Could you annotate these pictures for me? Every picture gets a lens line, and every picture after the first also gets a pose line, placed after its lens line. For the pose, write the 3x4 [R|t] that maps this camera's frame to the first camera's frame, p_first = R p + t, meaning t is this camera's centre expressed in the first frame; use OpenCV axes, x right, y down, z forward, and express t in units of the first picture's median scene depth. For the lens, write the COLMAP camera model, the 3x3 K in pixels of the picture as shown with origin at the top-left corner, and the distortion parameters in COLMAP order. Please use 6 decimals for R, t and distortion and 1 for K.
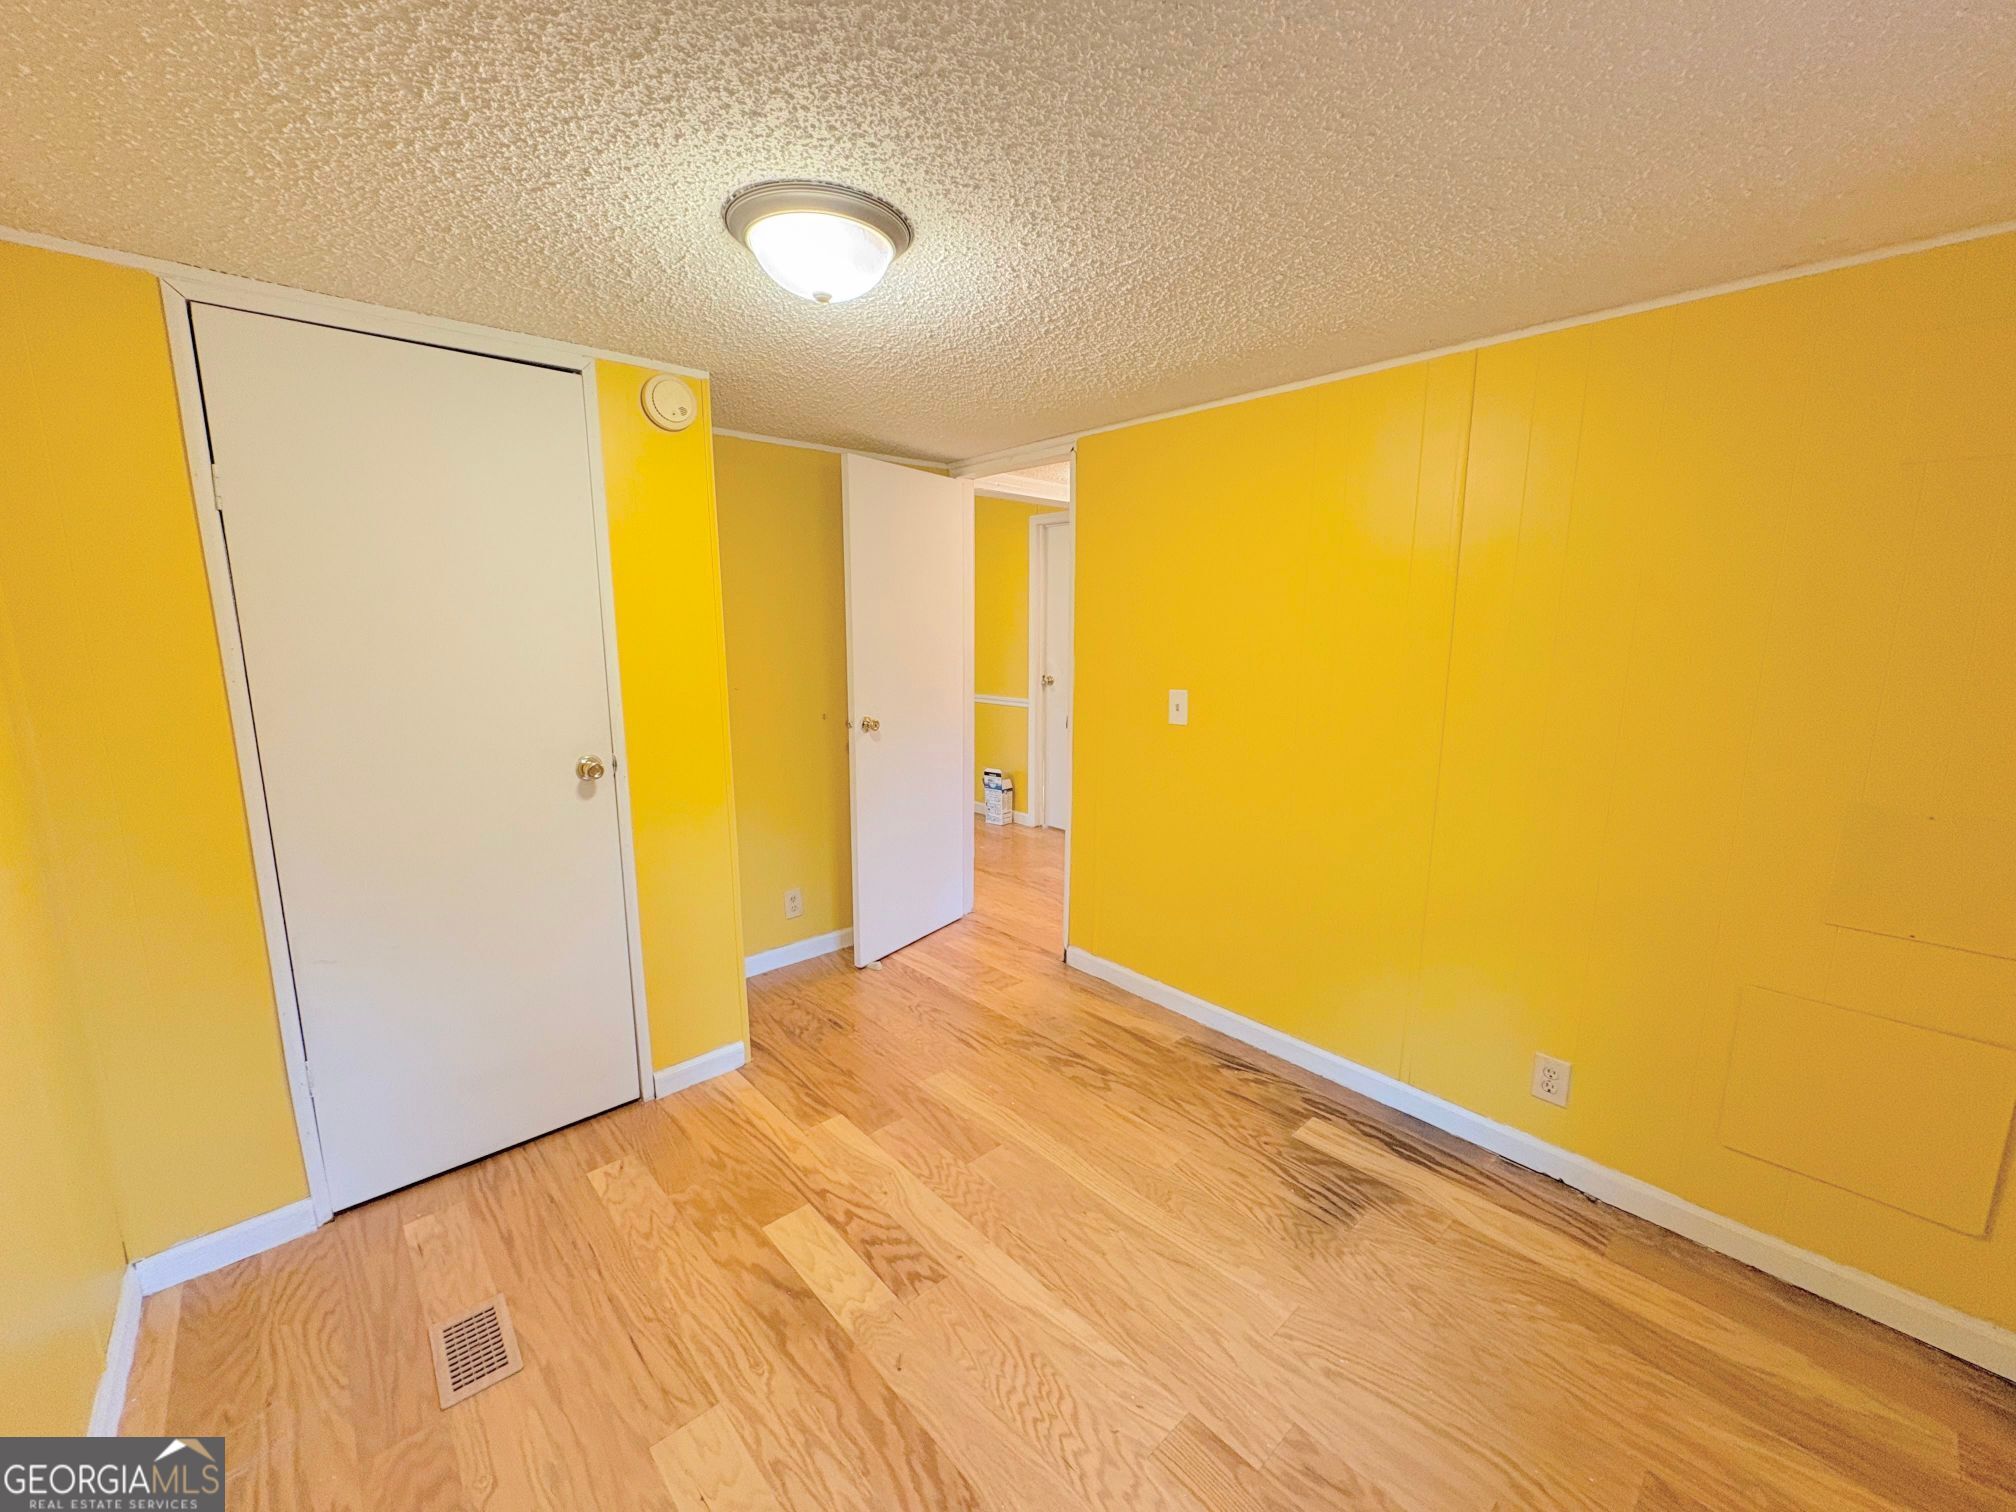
lens RADIAL K [[806.7, 0, 1007.5], [0, 806.7, 759.2], [0, 0, 1]] dist [-0.001173, -0.000022]
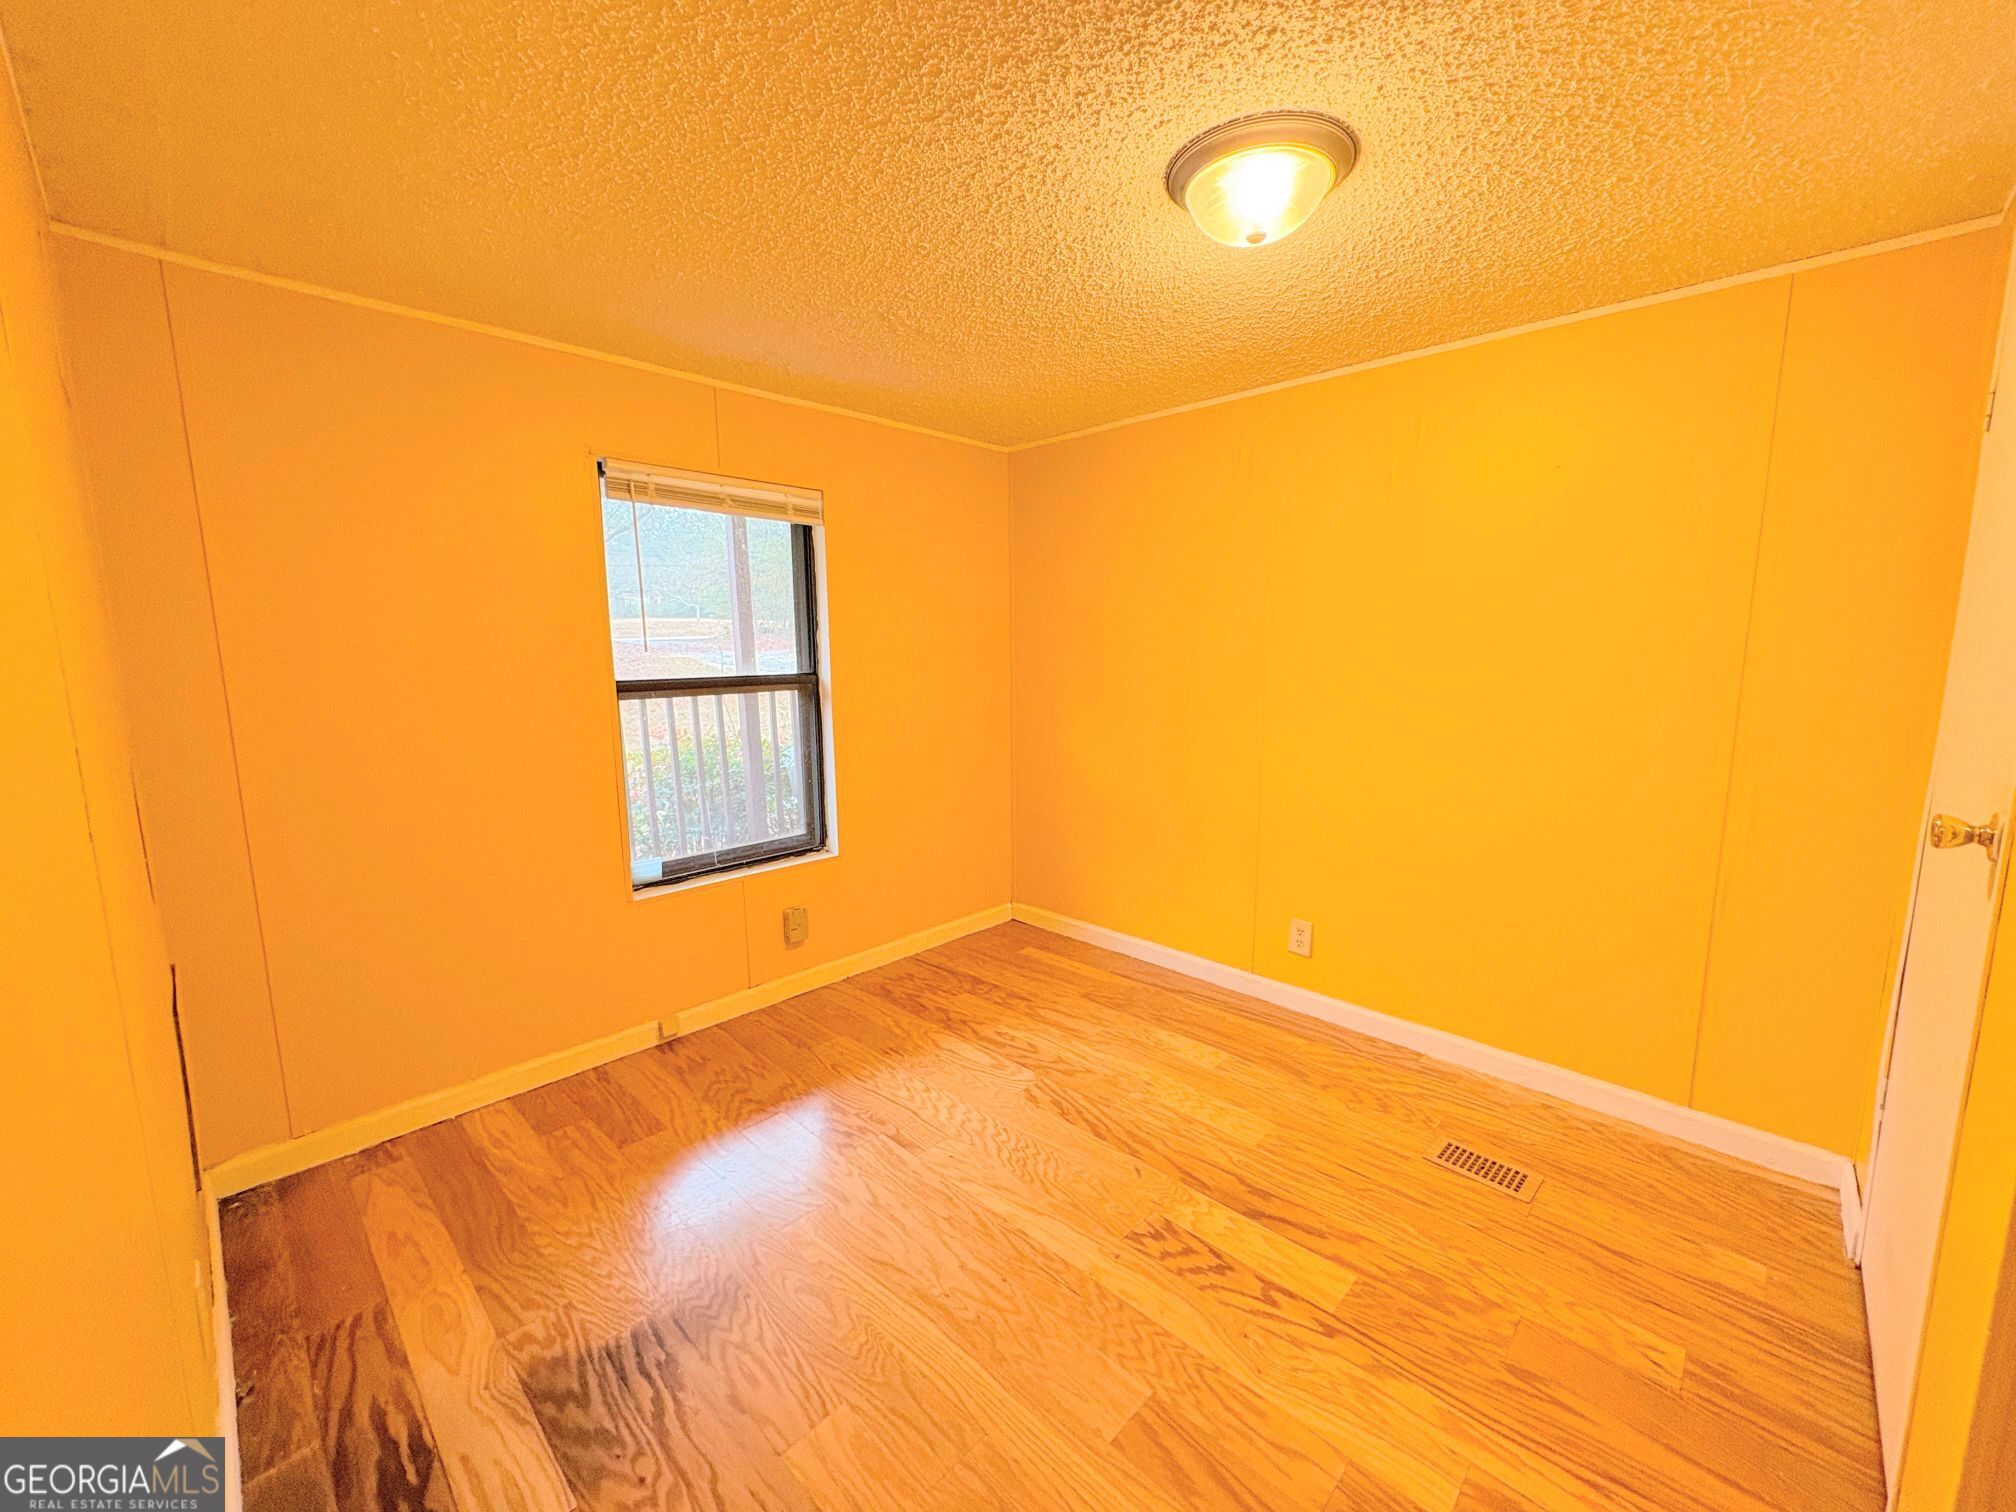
lens RADIAL K [[806.7, 0, 1016.3], [0, 806.7, 760.6], [0, 0, 1]] dist [-0.001173, -0.000022]
pose [[-0.997415, 0.013247, -0.070631, 0.115530], [-0.009543, 0.949744, 0.312883, -0.213618], [0.071226, 0.312748, -0.947162, 1.694019]]
